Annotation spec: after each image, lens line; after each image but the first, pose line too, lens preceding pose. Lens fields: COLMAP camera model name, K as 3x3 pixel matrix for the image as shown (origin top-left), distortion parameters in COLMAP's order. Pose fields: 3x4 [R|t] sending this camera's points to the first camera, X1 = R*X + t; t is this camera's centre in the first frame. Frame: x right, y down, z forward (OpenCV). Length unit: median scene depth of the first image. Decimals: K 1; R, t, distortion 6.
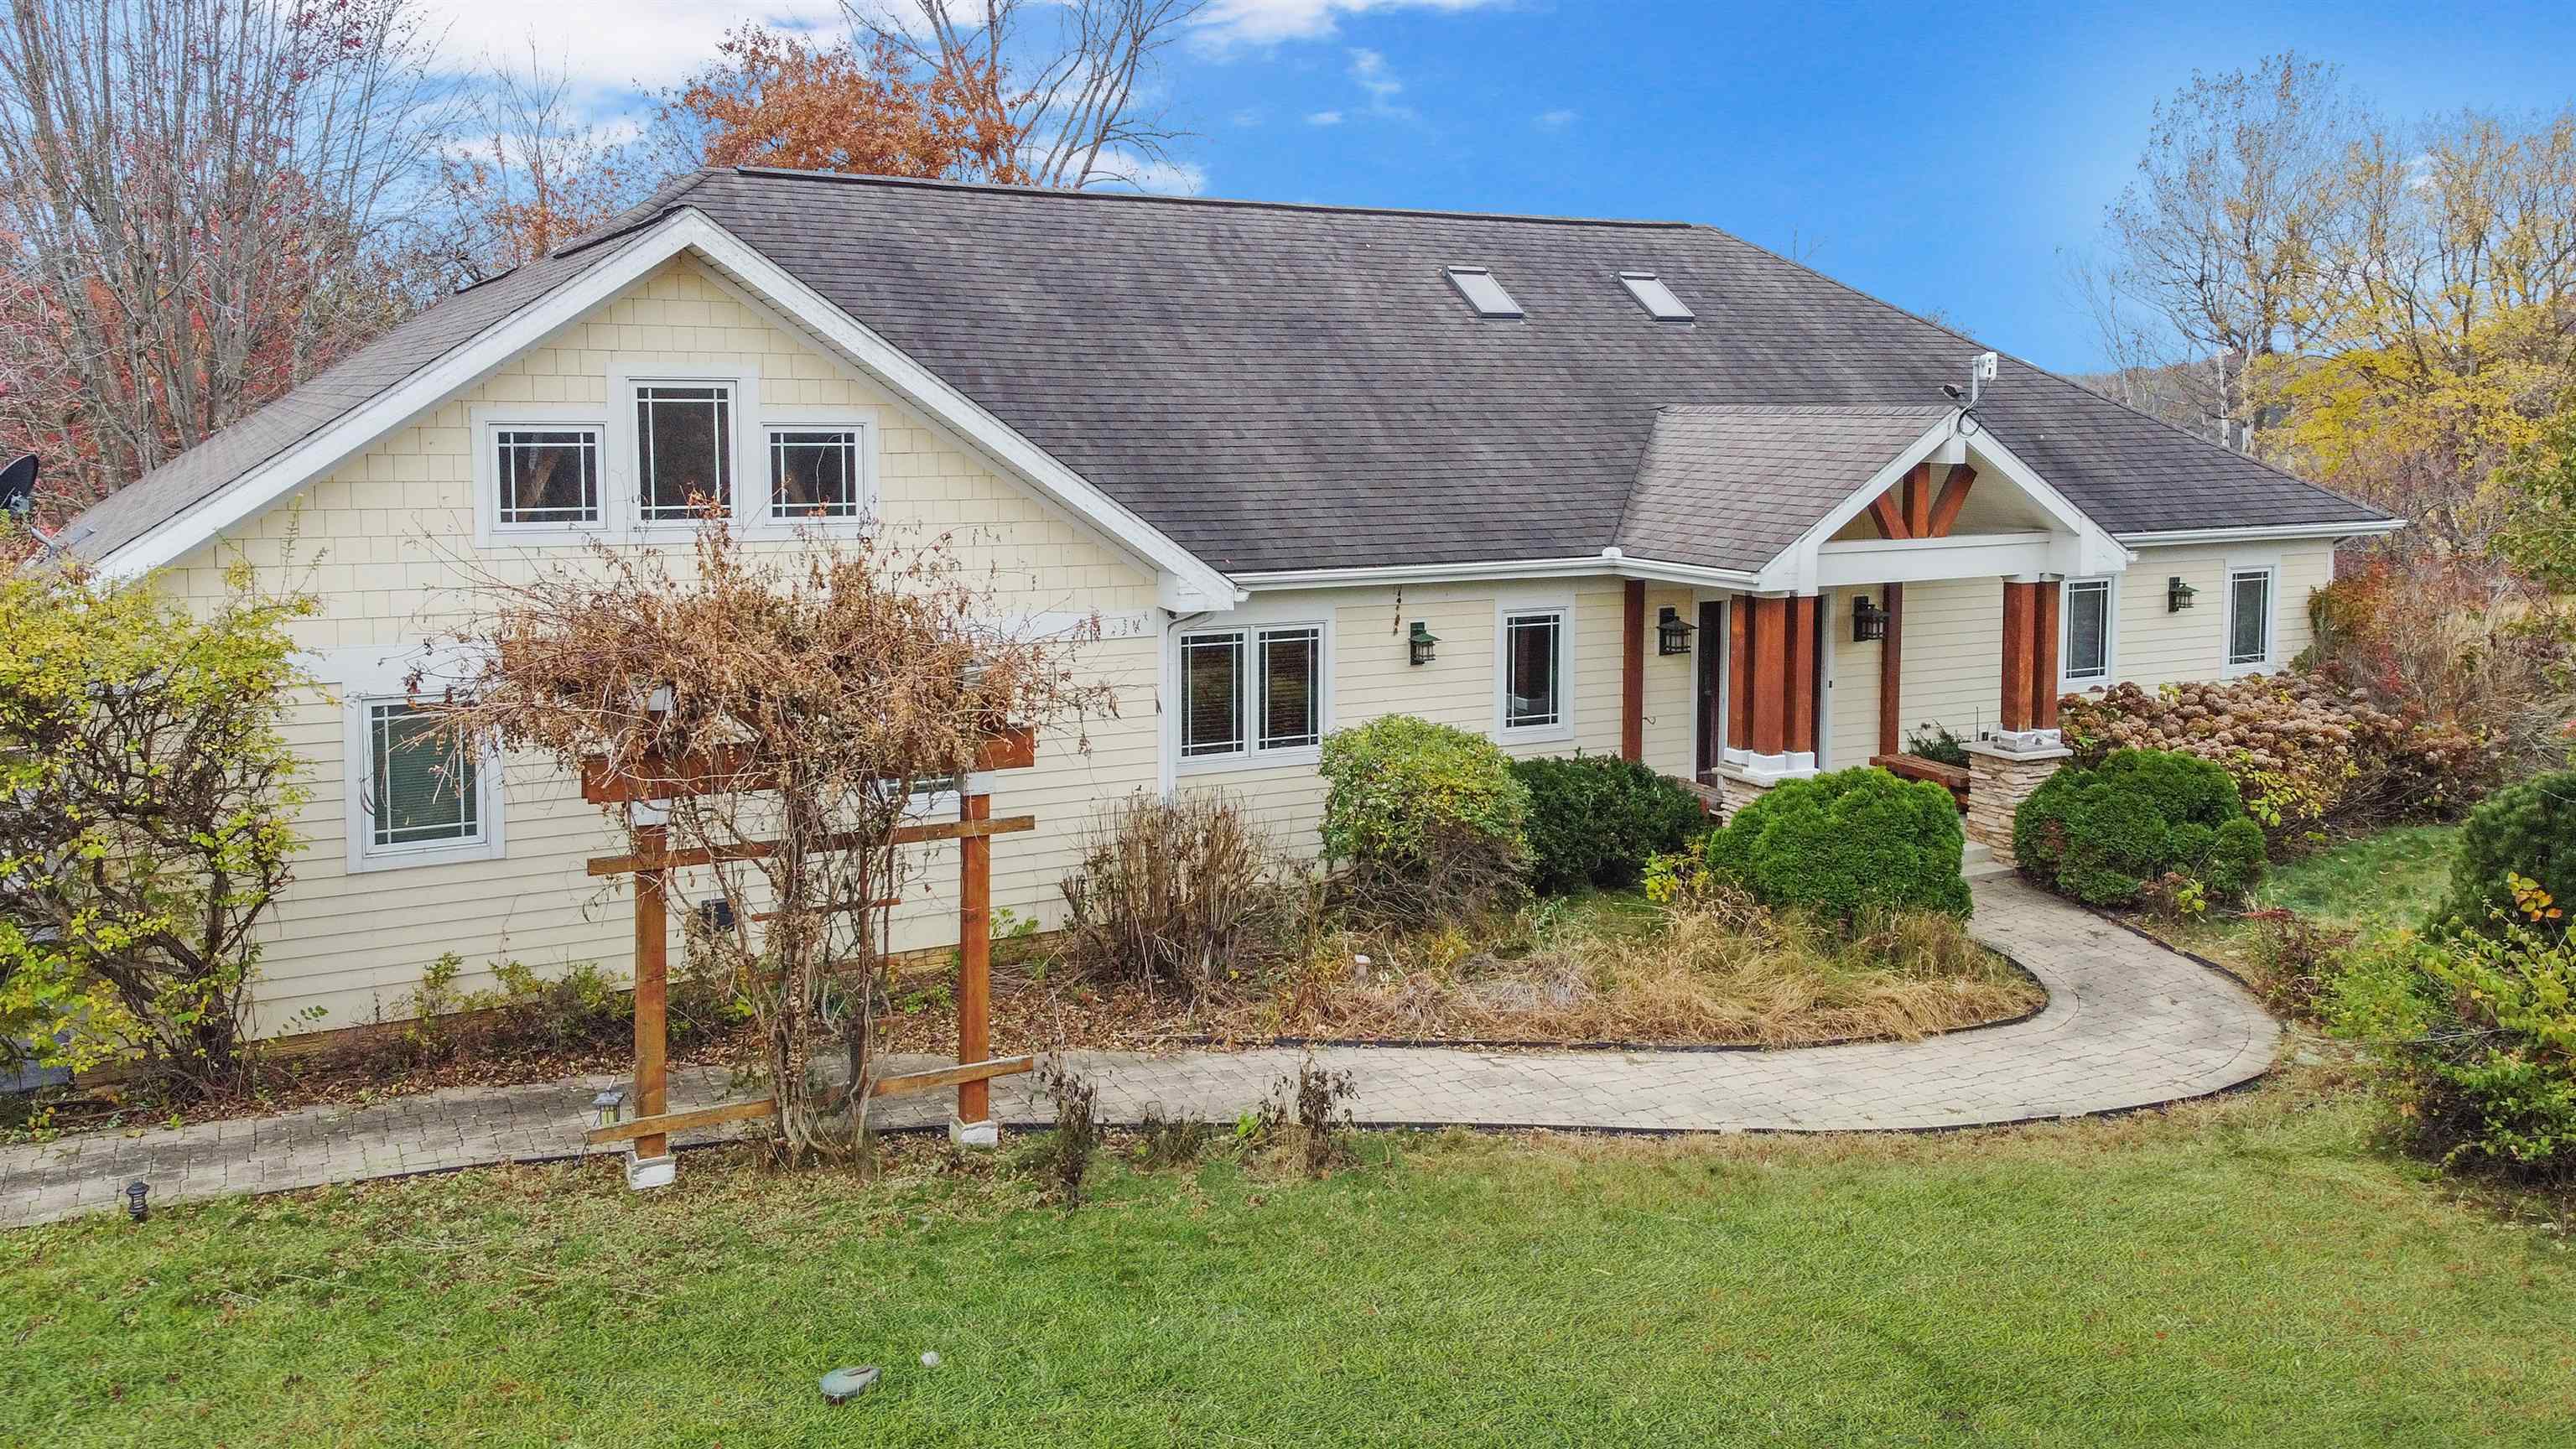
lens RADIAL K [[1962.1, 0, 1279.8], [0, 1962.1, 536.5], [0, 0, 1]] dist [0.058830, -0.001799]
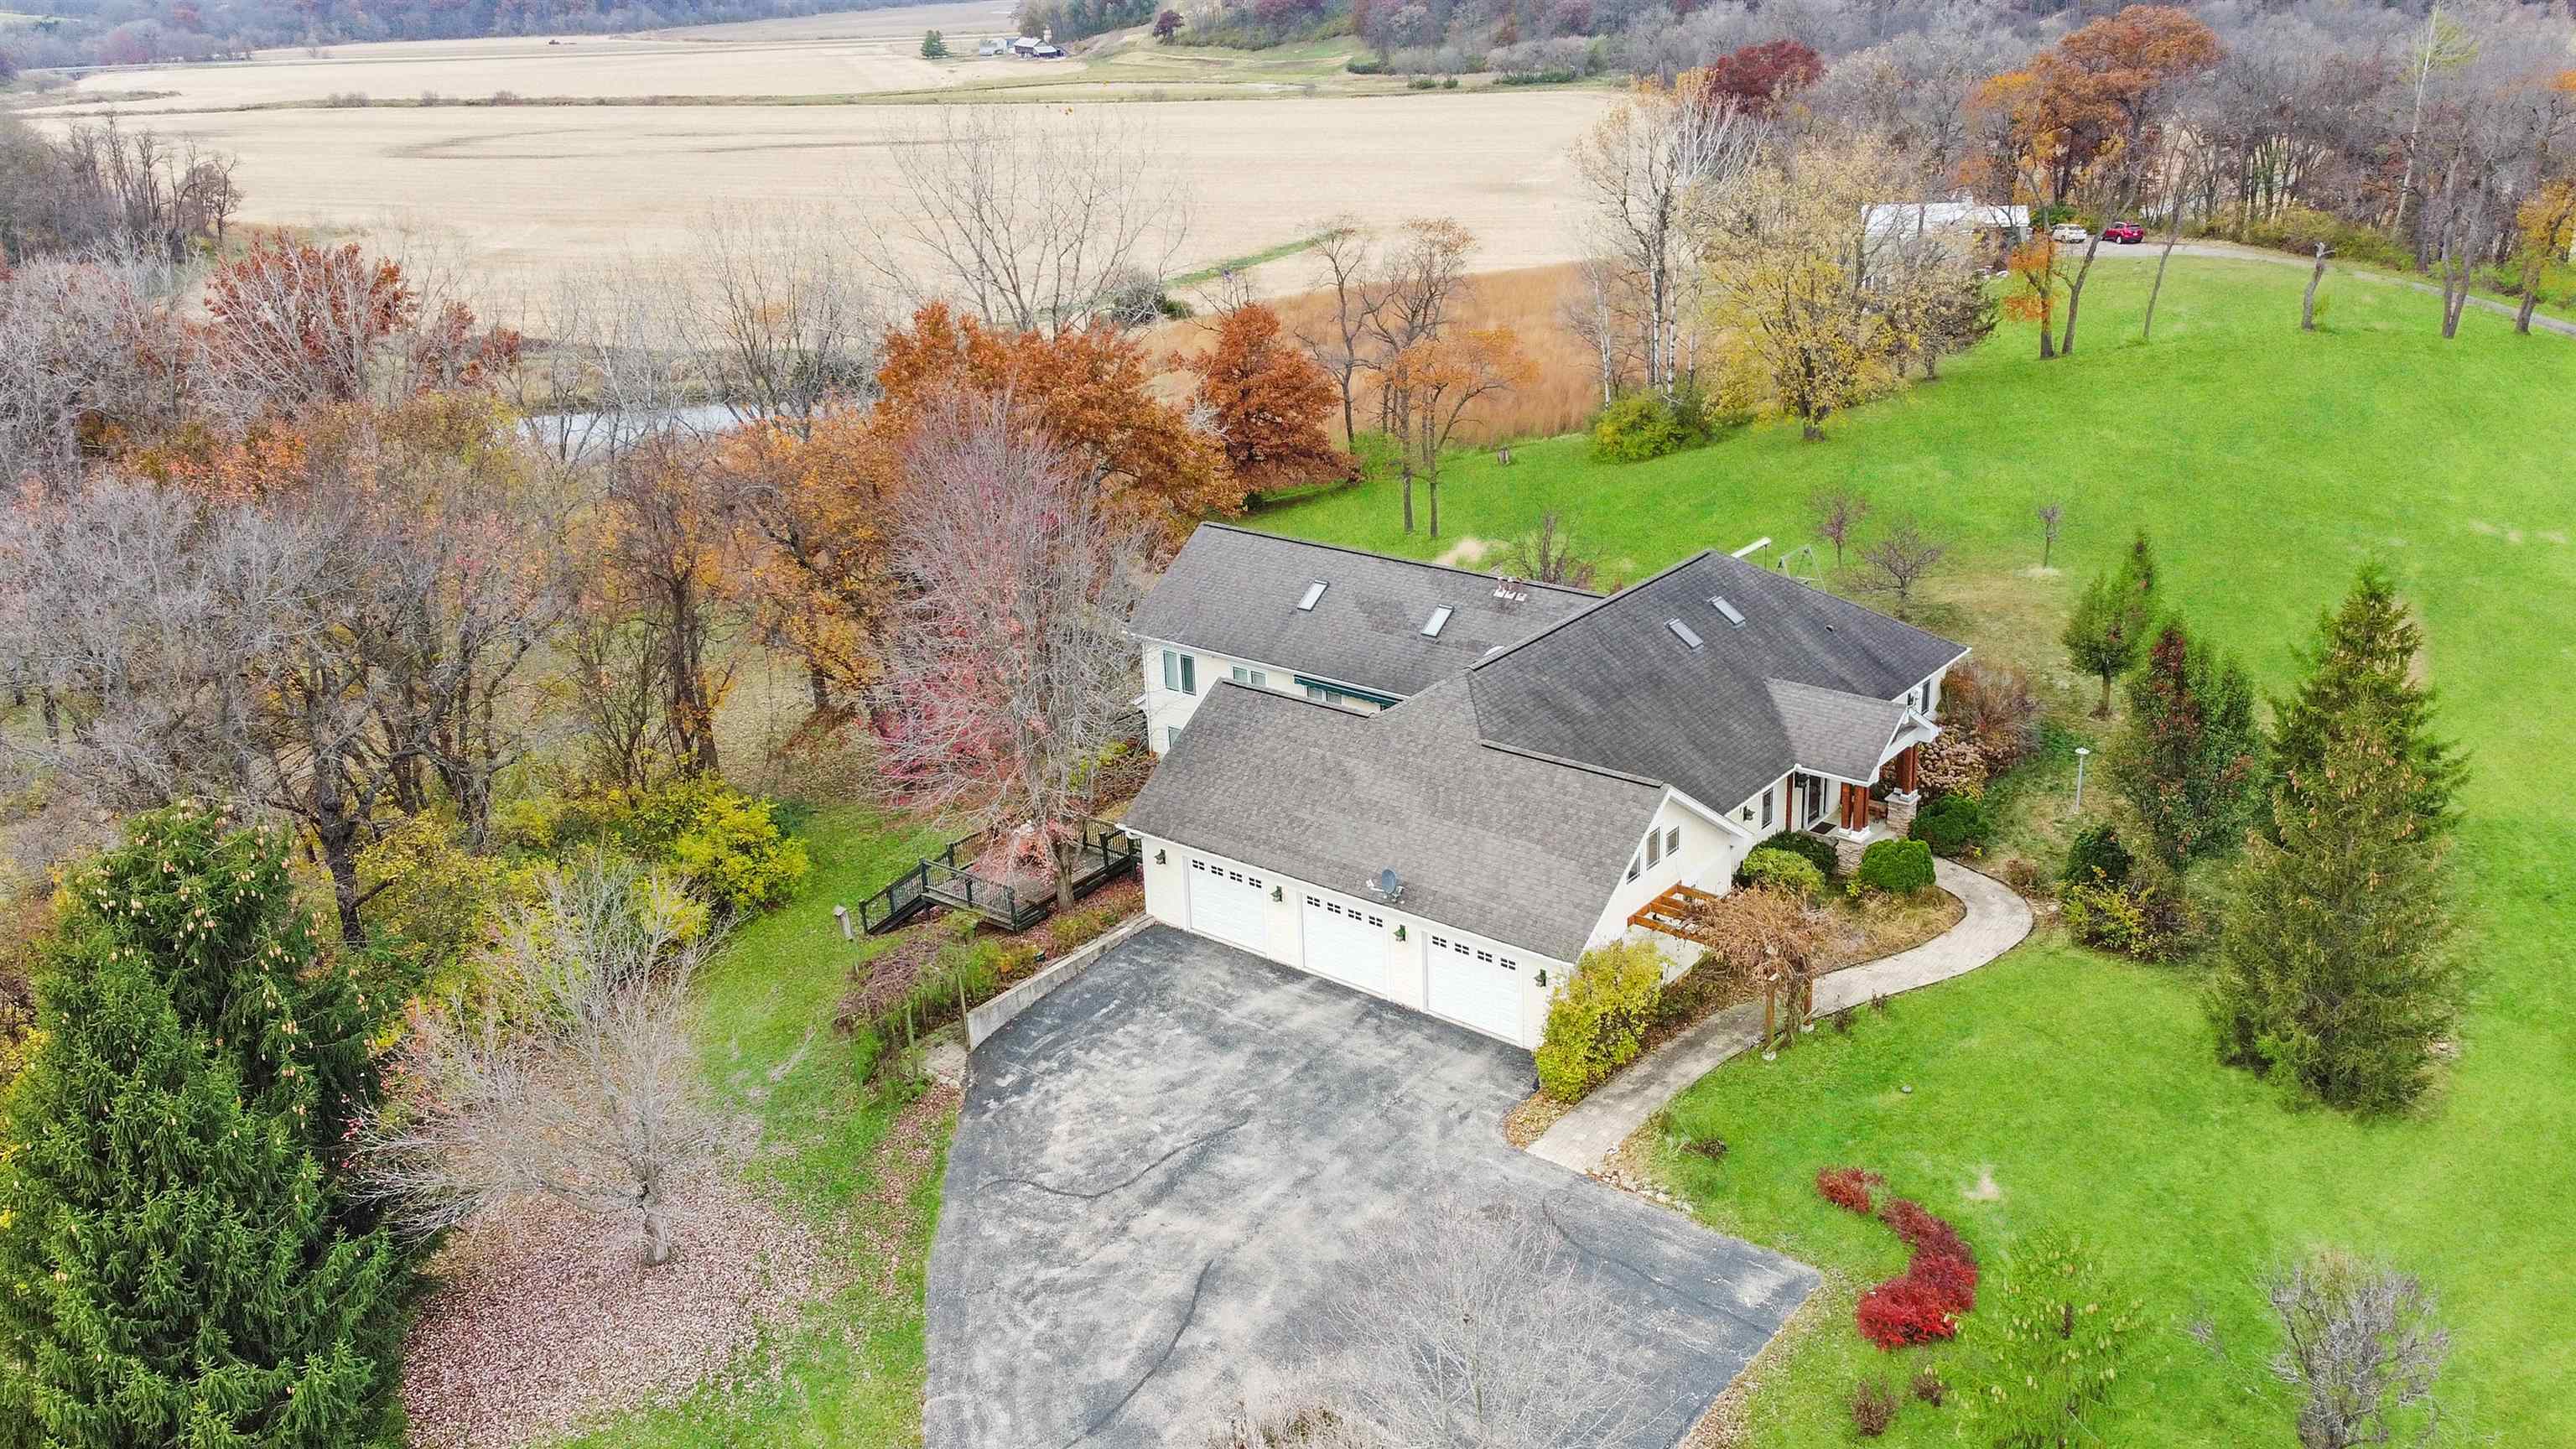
lens RADIAL K [[2044.1, 0, 1309.0], [0, 2044.1, 653.6], [0, 0, 1]] dist [0.158318, -0.163376]
pose [[0.915871, -0.167122, 0.365035, -1.682310], [0.069470, 0.961495, 0.265896, -1.085872], [-0.395417, -0.218168, 0.892215, -1.458537]]
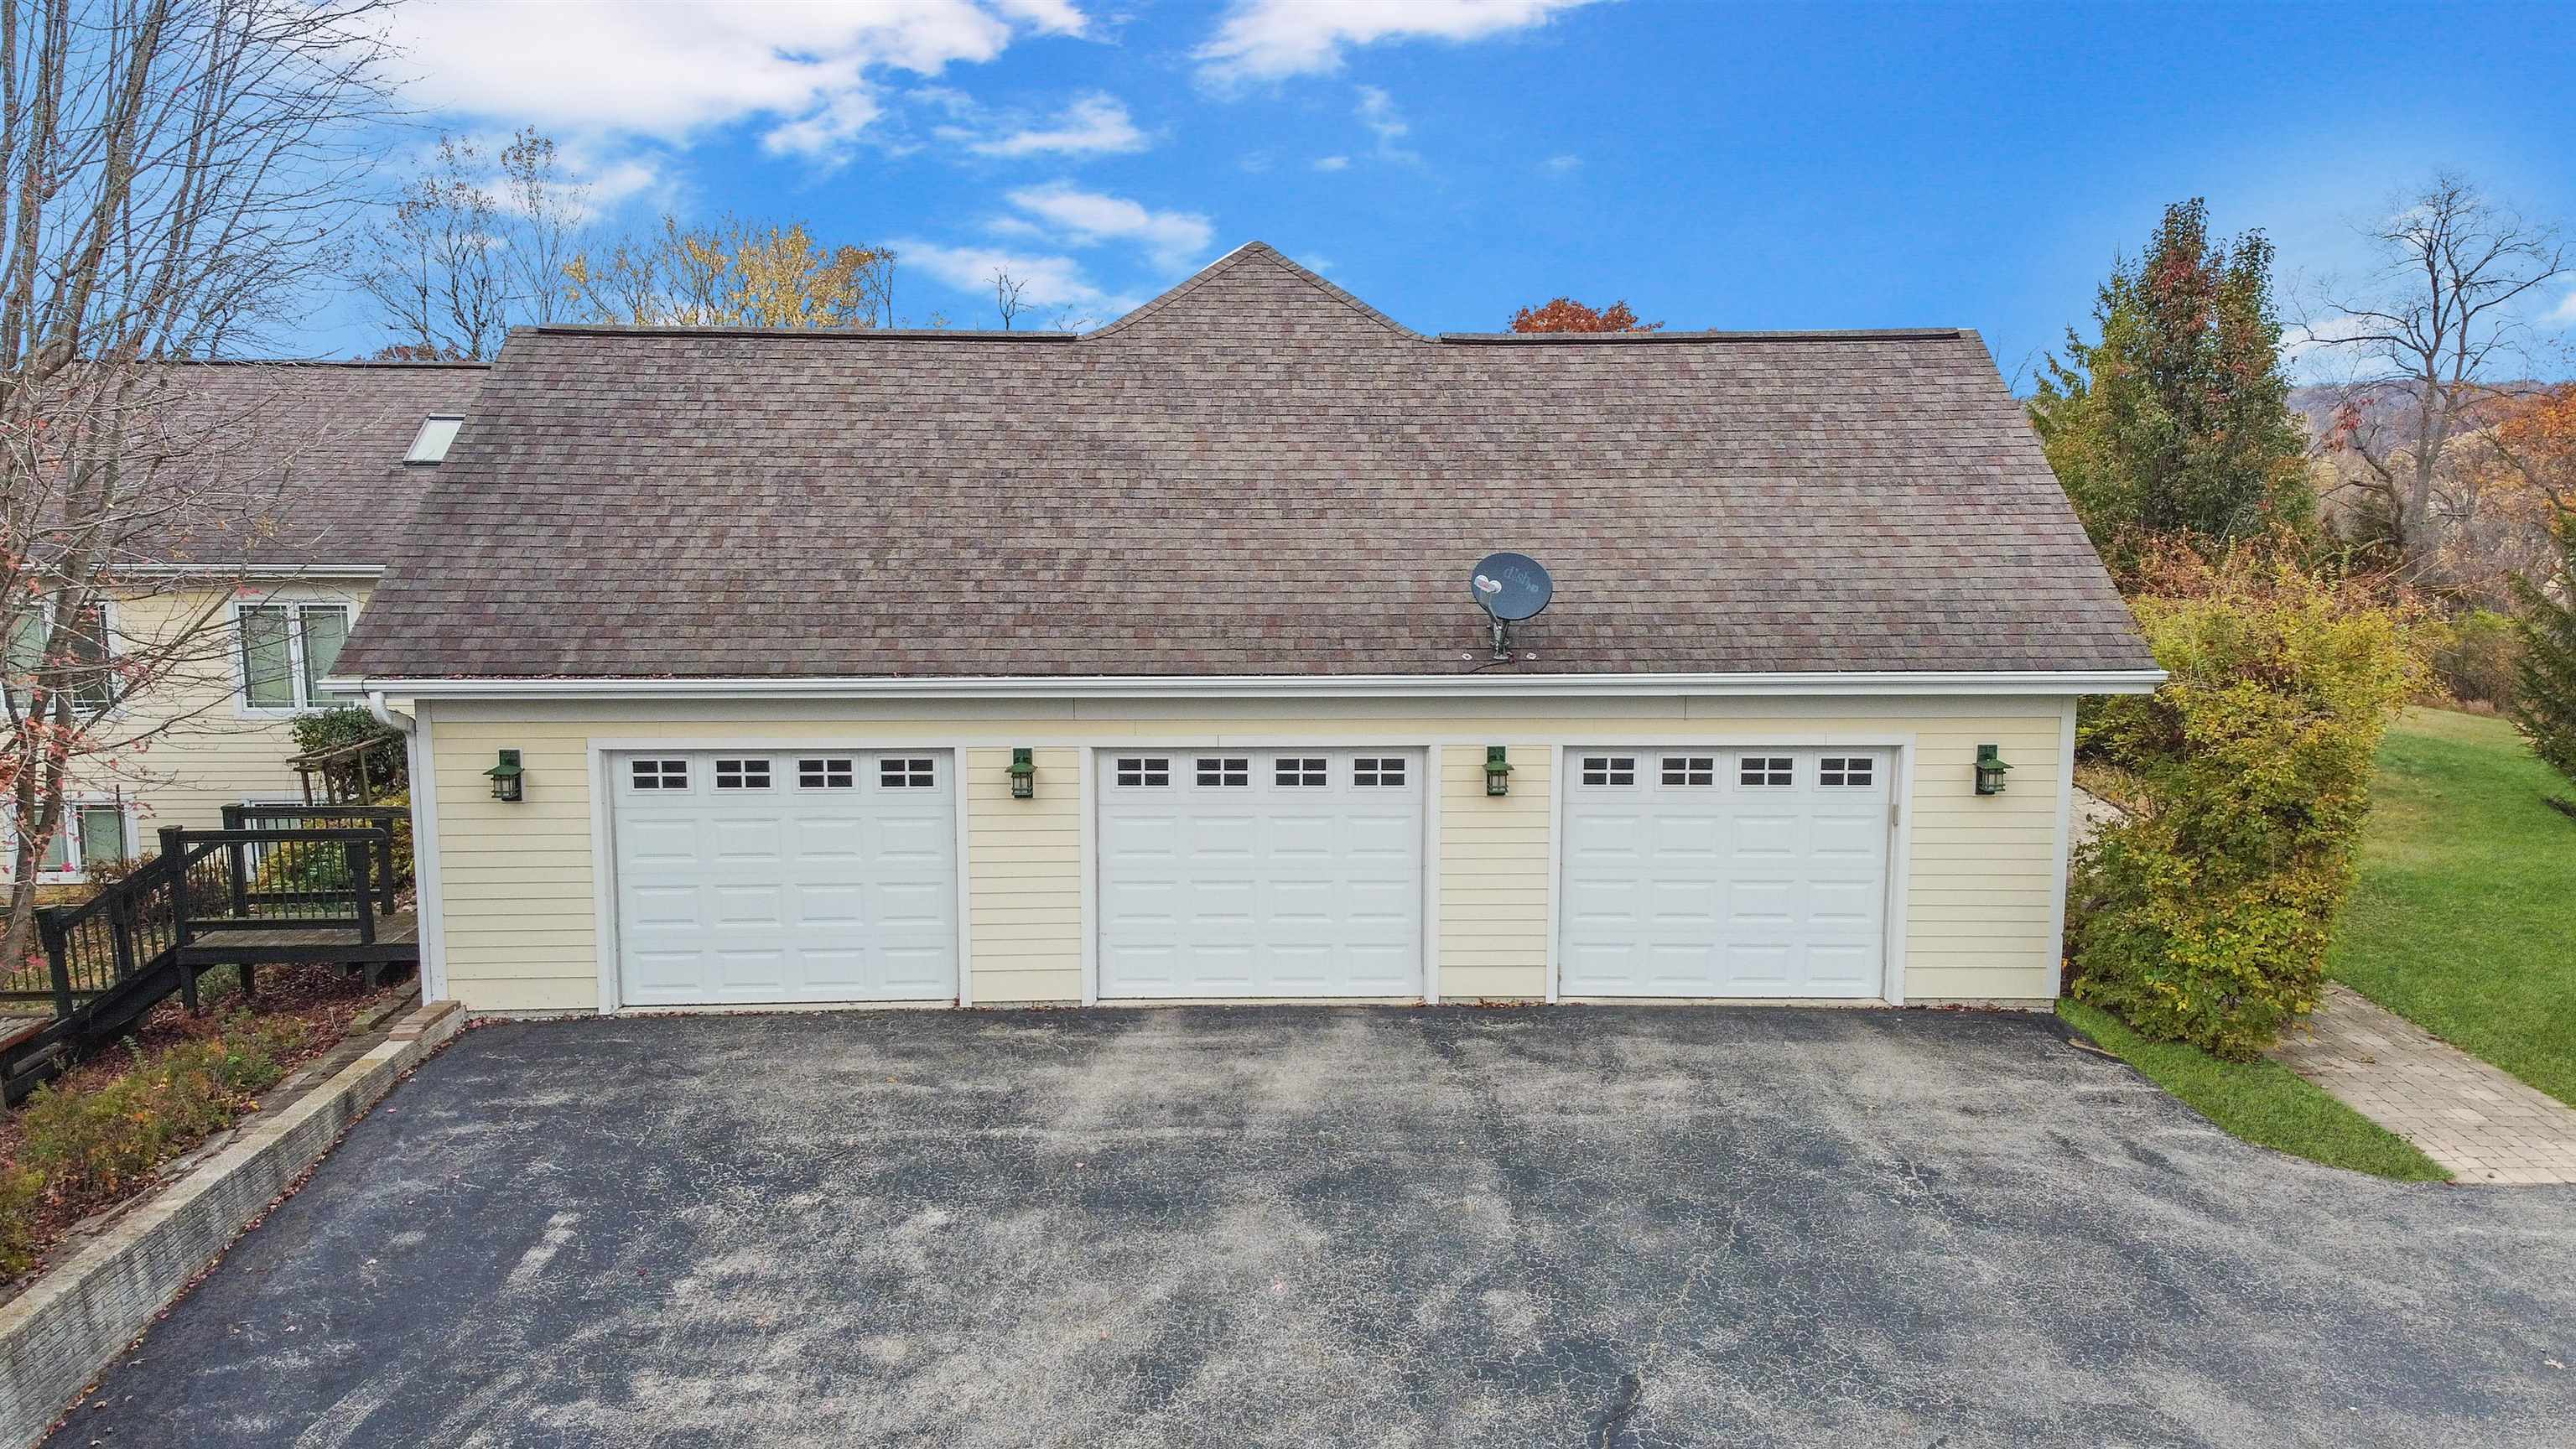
lens RADIAL K [[1913.6, 0, 1295.8], [0, 1913.6, 713.2], [0, 0, 1]] dist [0.156840, -0.127877]
pose [[0.442548, -0.133438, 0.886761, -1.427801], [0.059858, 0.991057, 0.119259, -0.073726], [-0.894745, 0.000302, 0.446578, 0.654373]]
